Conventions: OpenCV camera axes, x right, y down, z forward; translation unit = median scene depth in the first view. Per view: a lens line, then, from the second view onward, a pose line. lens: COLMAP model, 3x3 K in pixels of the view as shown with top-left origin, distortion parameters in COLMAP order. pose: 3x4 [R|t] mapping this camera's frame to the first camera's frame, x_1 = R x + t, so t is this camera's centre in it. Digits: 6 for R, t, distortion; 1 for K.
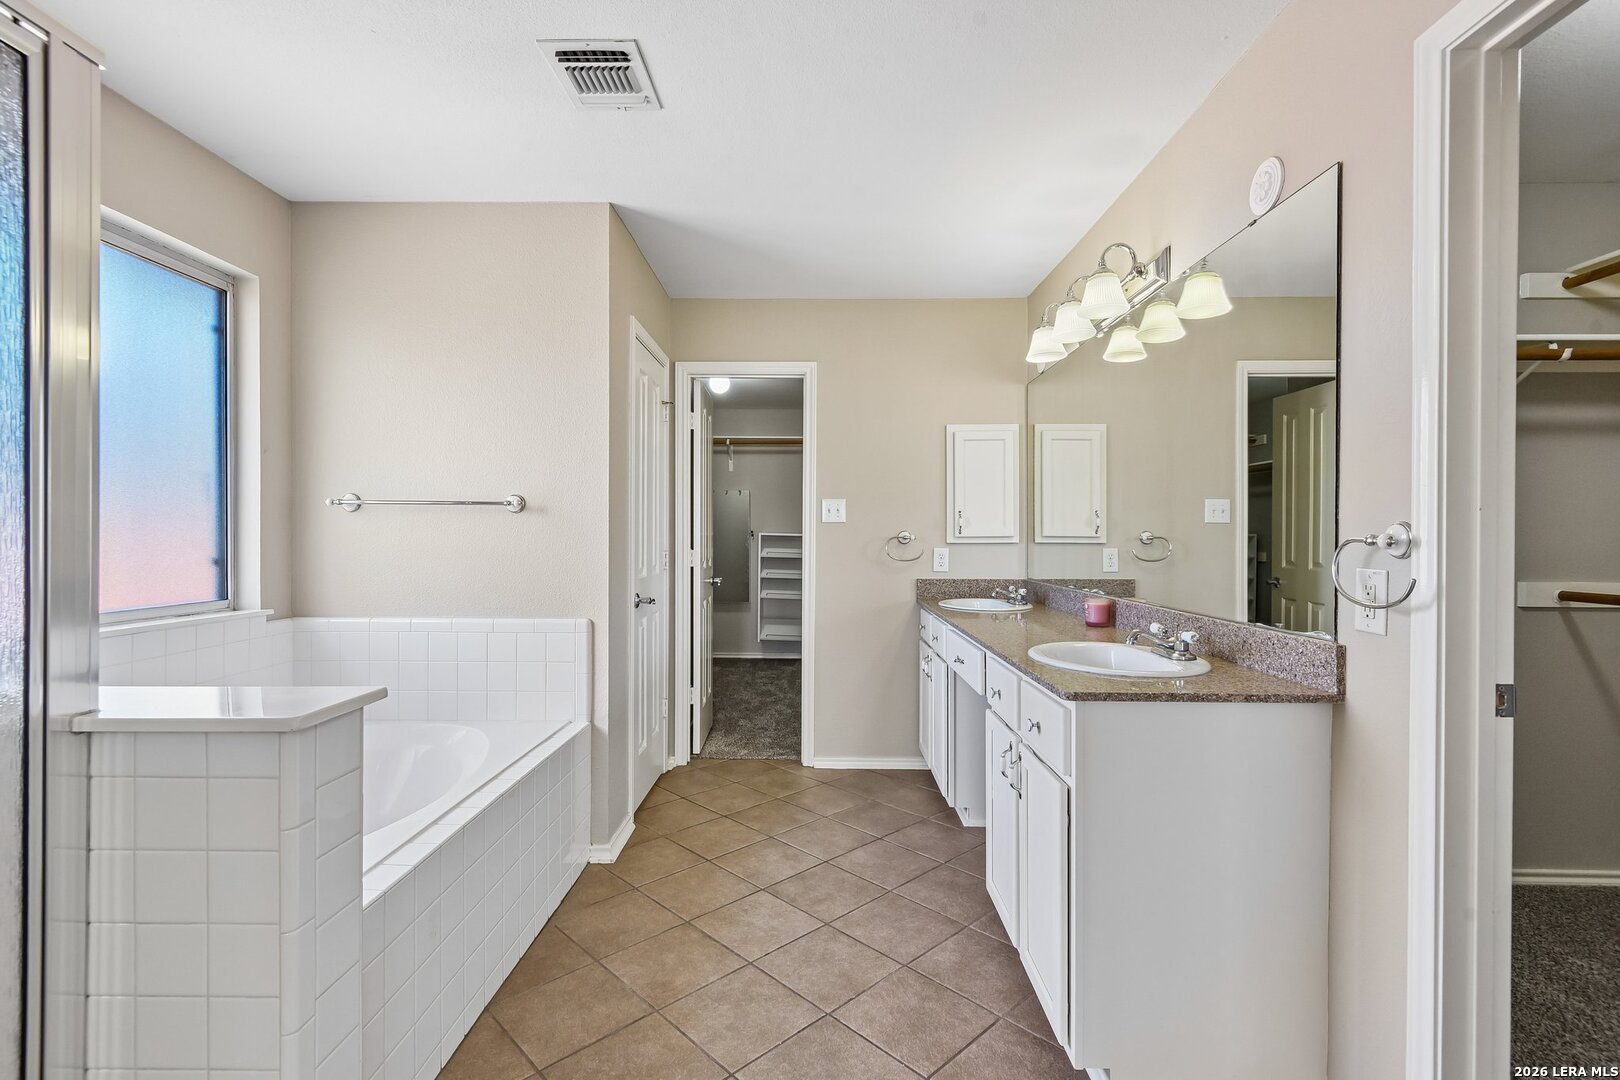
lens RADIAL K [[740.6, 0, 806.6], [0, 740.6, 541.5], [0, 0, 1]] dist [0.014475, -0.005400]
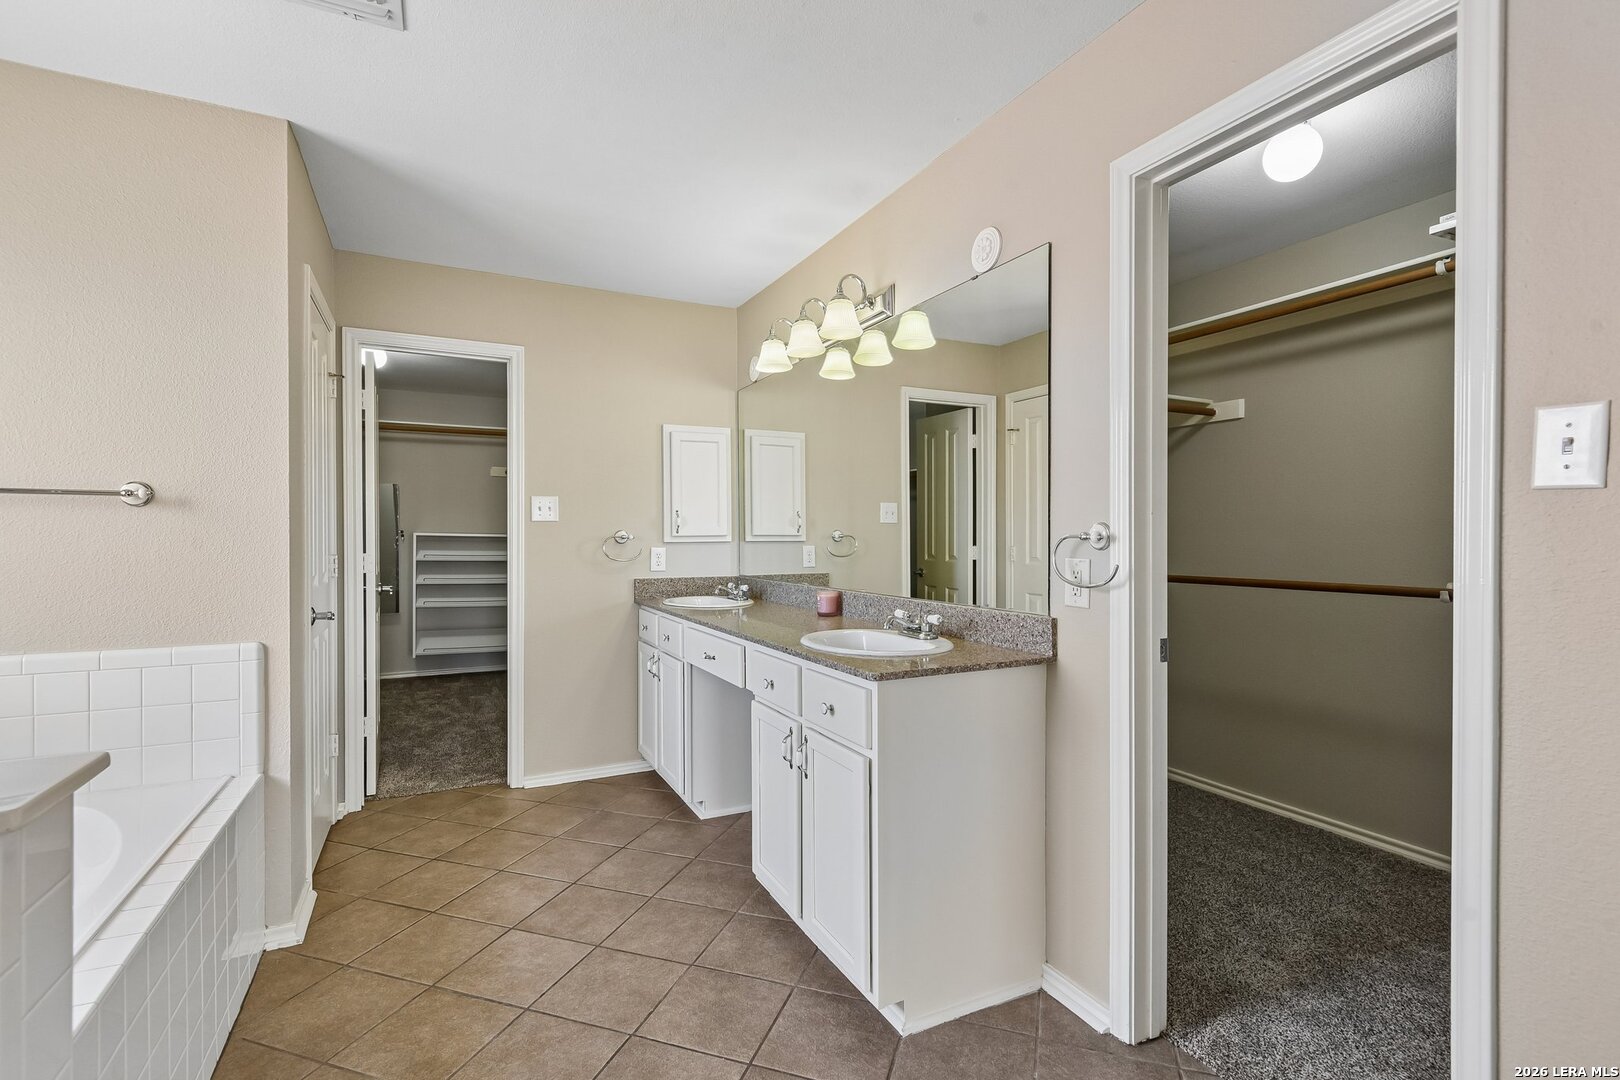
lens RADIAL K [[740.6, 0, 803.0], [0, 740.6, 541.4], [0, 0, 1]] dist [0.014475, -0.005400]
pose [[0.889340, -0.008192, 0.457173, -0.140480], [0.008124, 0.999965, 0.002116, 0.000249], [-0.457174, 0.001832, 0.889375, 0.031677]]
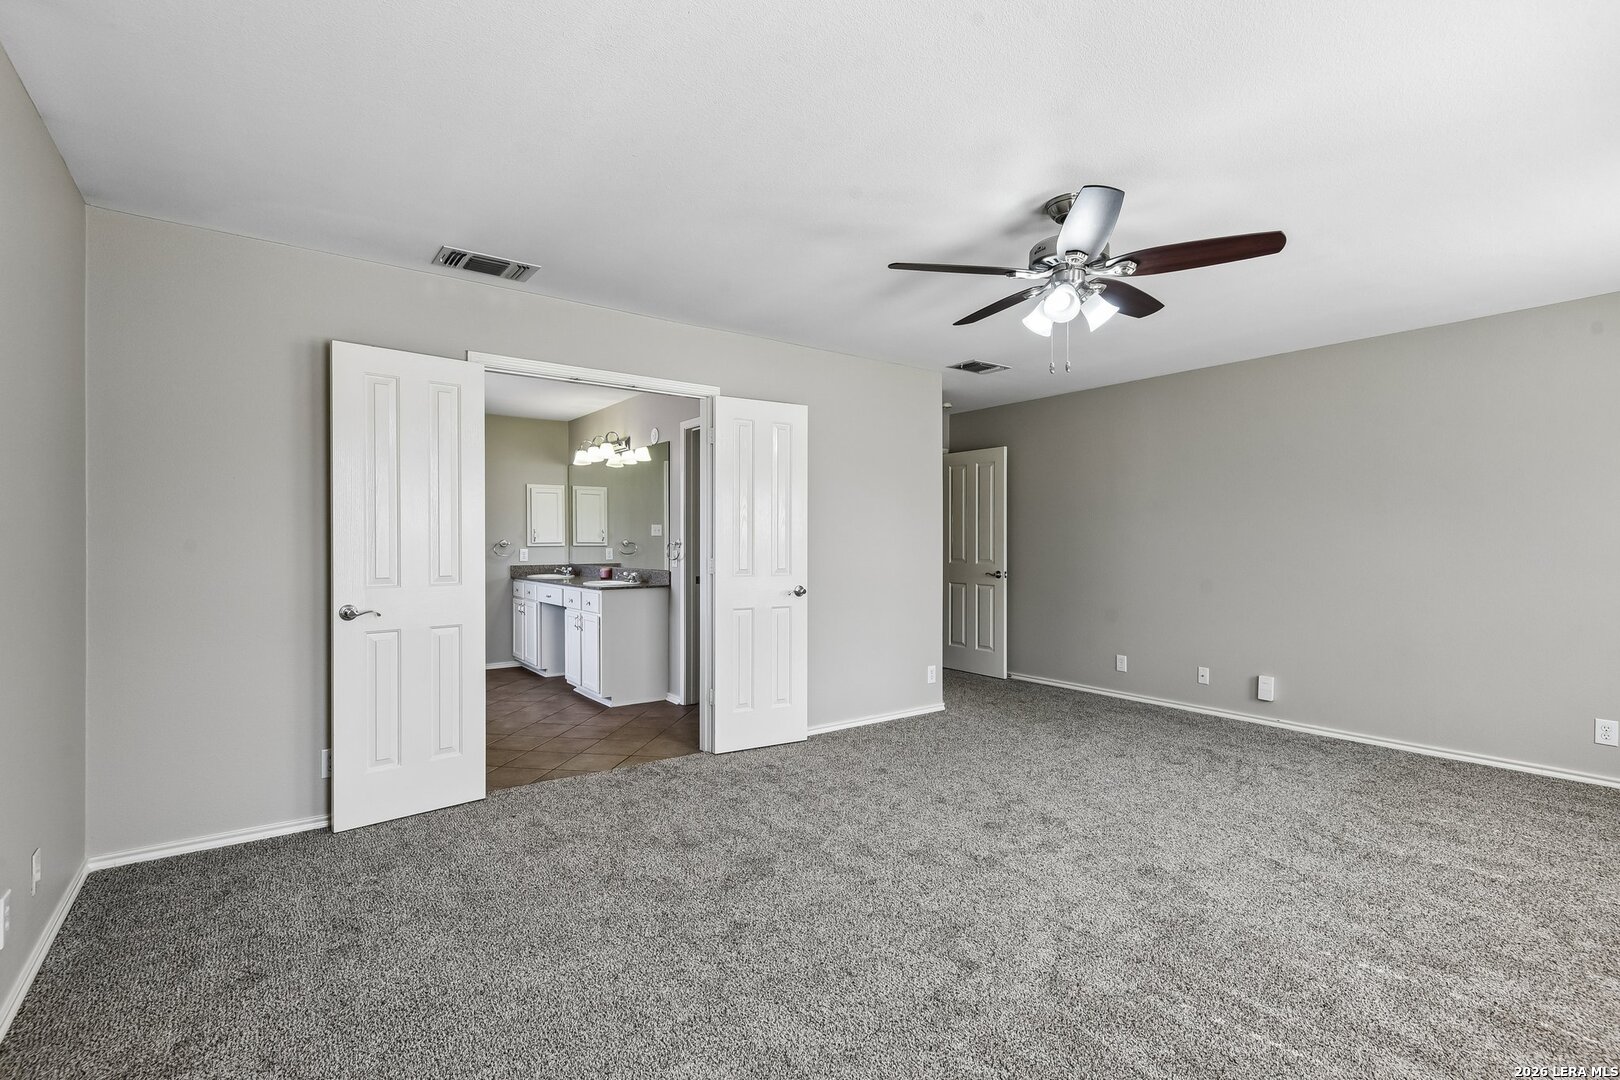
lens RADIAL K [[740.6, 0, 801.2], [0, 740.6, 546.8], [0, 0, 1]] dist [0.014475, -0.005400]
pose [[0.797865, -0.005791, 0.602809, -0.548048], [0.007188, 0.999974, 0.000092, 0.011573], [-0.602794, 0.004259, 0.797886, -1.299640]]
